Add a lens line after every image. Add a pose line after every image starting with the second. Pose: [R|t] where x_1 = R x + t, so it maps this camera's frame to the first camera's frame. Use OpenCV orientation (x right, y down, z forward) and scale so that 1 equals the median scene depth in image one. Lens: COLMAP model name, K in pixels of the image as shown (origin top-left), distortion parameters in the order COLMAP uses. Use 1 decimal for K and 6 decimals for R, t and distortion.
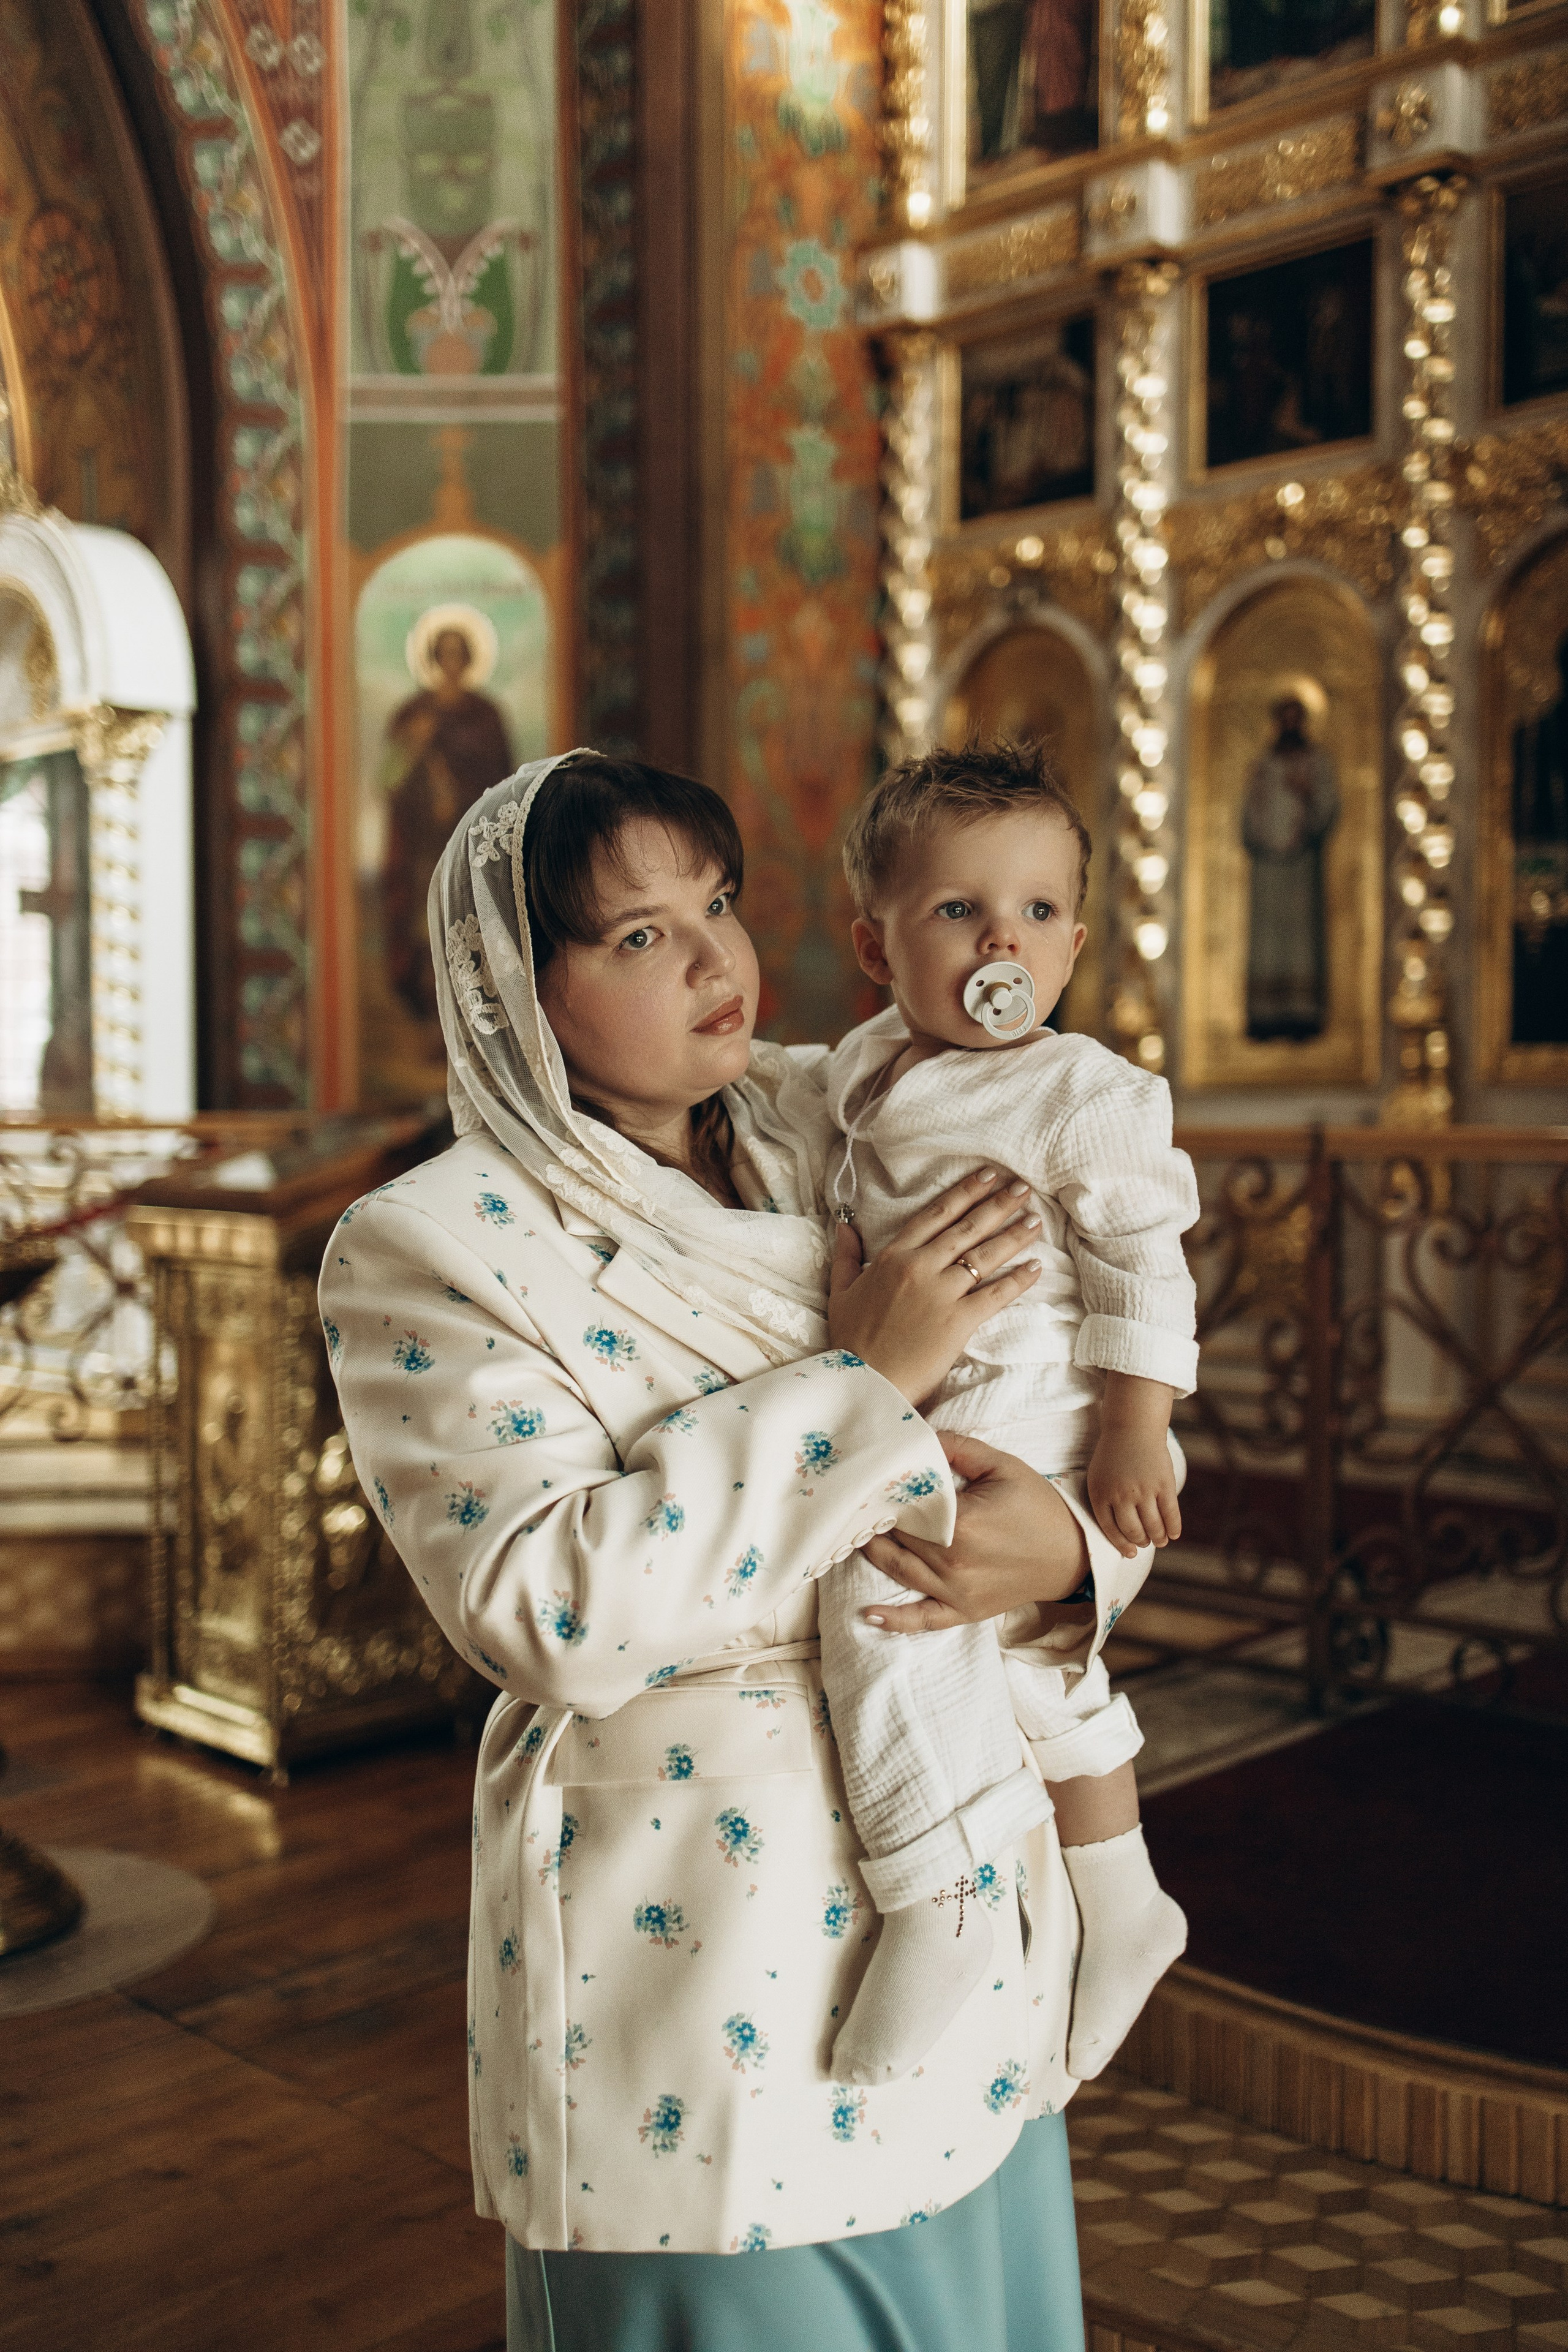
lens RADIAL K [[2355.3, 0, 782.6], [0, 2355.3, 1168.3], [0, 0, 1]] dist [0.013763, 0.000000]
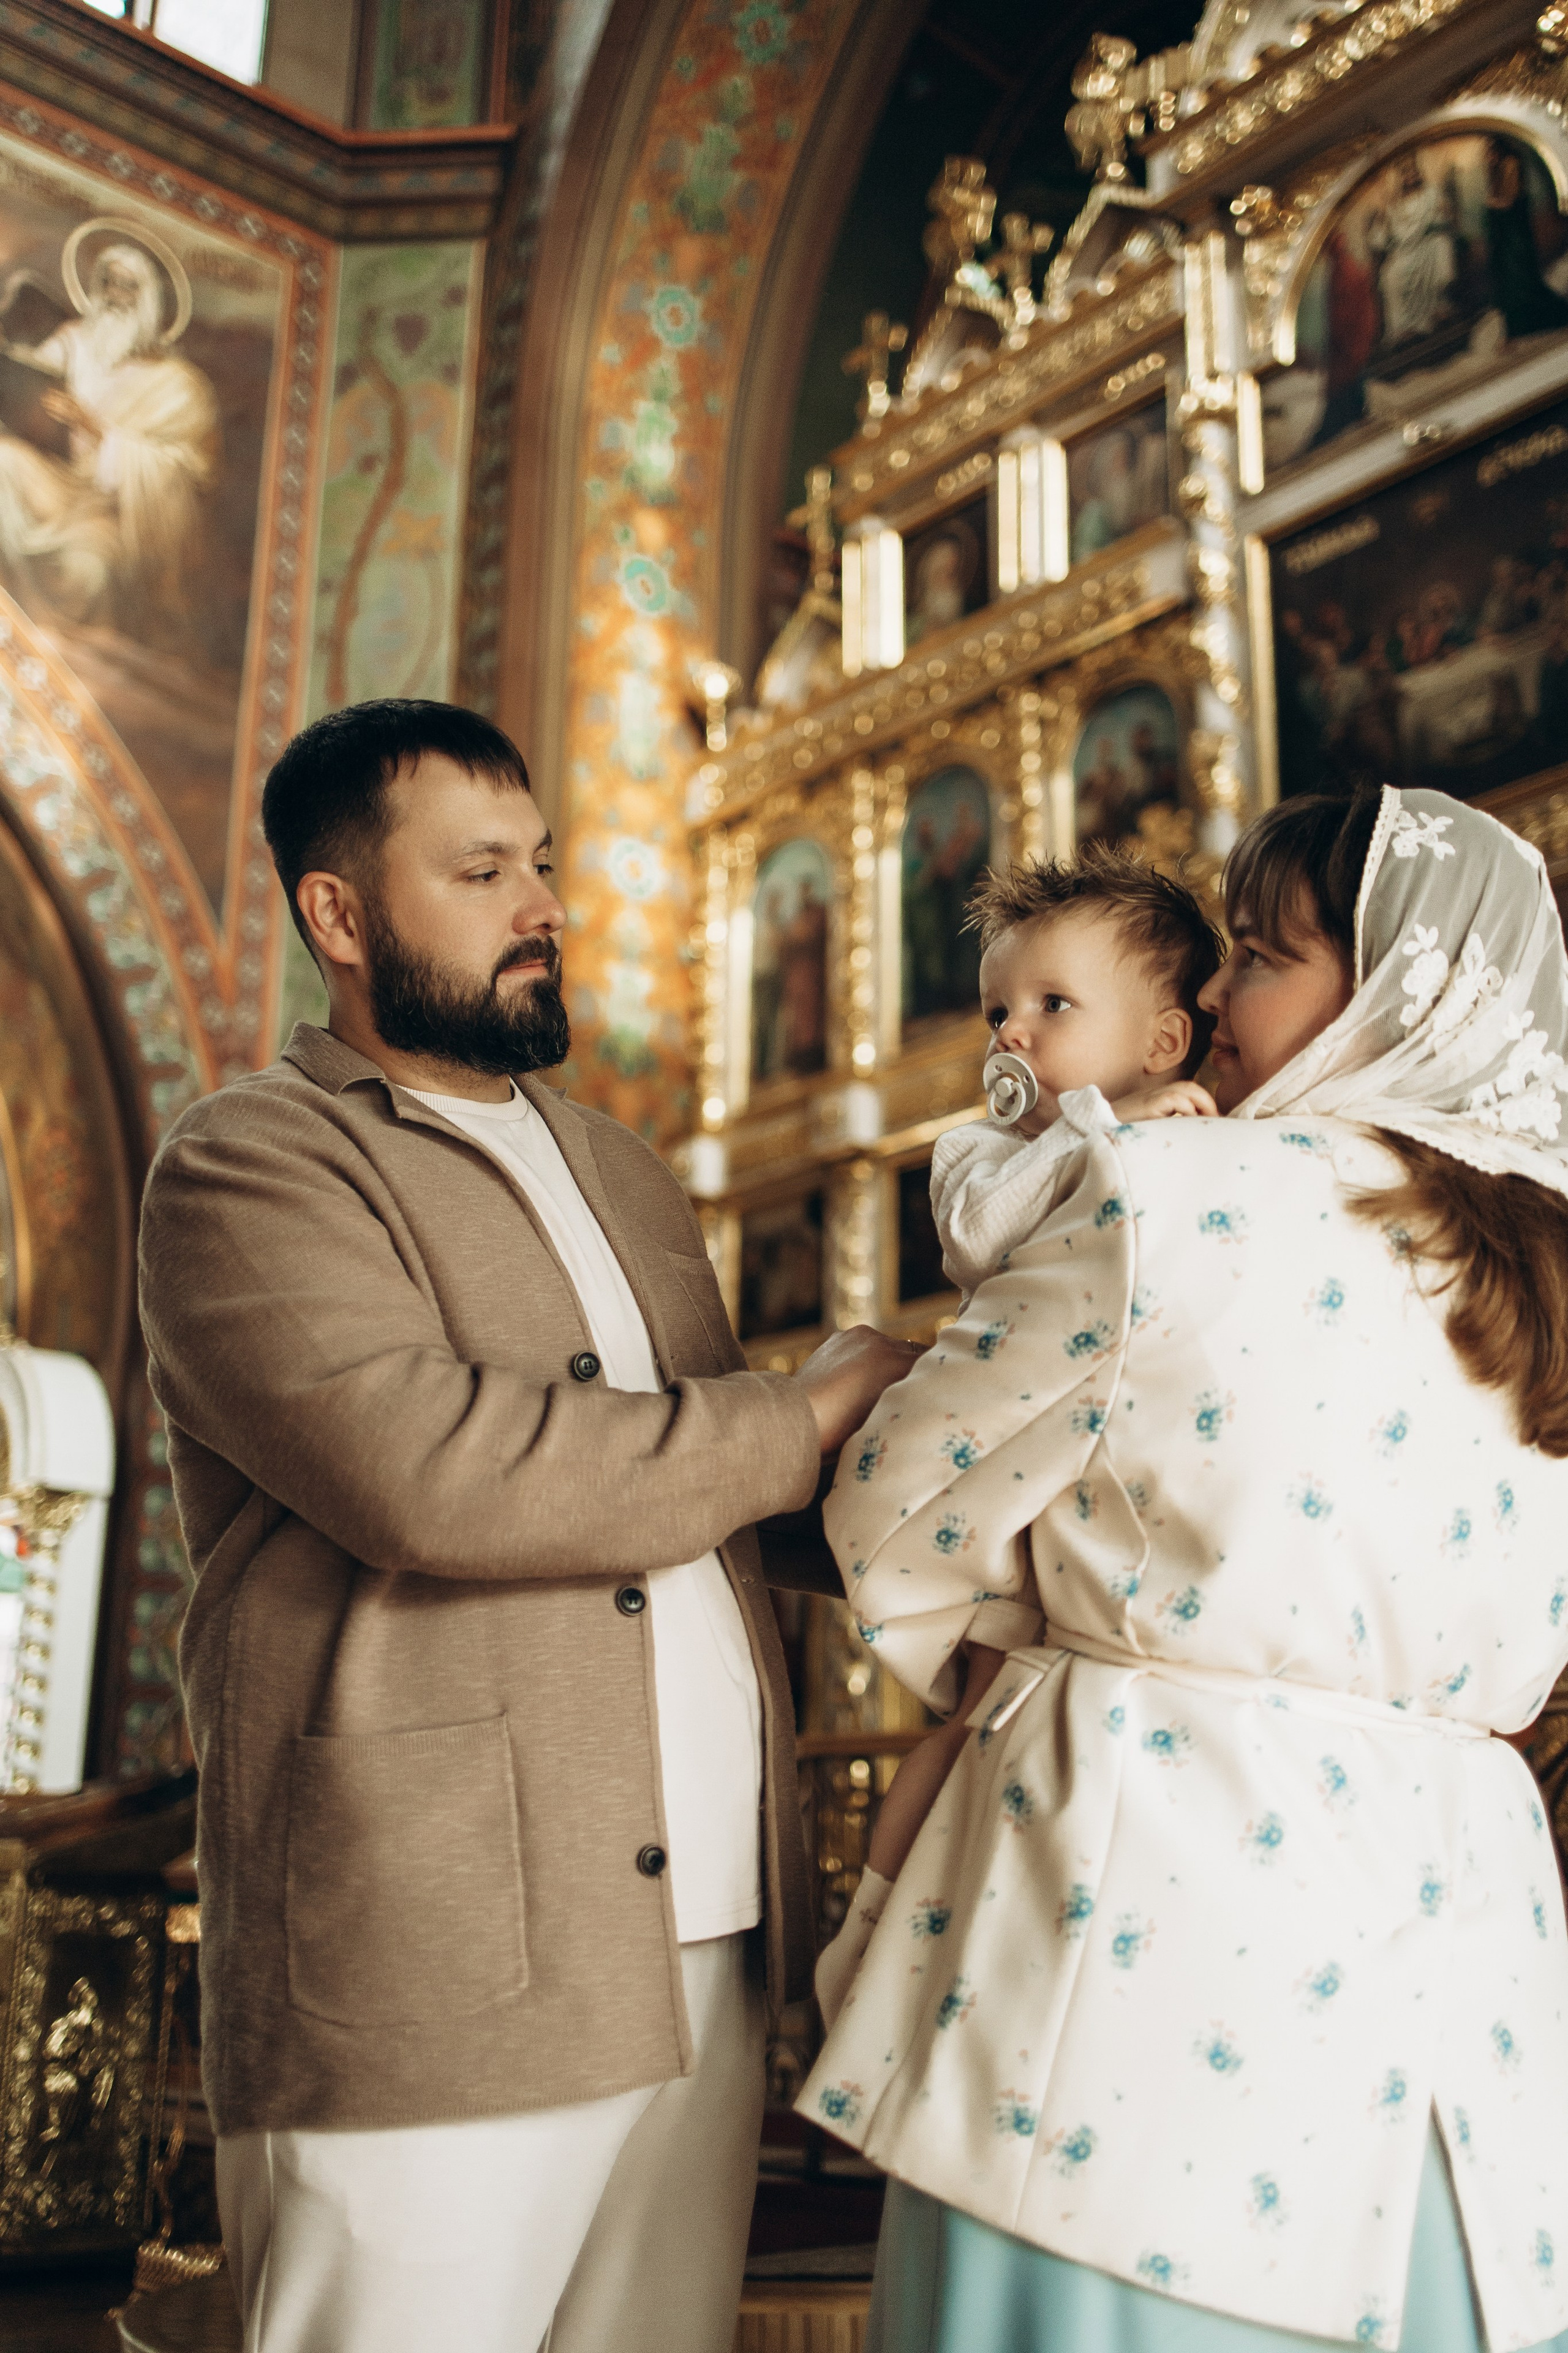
lens RADIAL K [[2527.7, 0, 791.6], [0, 2527.7, 1142.6], [0, 0, 1]] dist [0.011214, 0.000000]
pose [[0.996863, -0.005695, -0.078946, 0.220063], [-0.021360, 0.941047, -0.337602, 0.081092], [0.076214, 0.338229, 0.937973, -0.309535]]
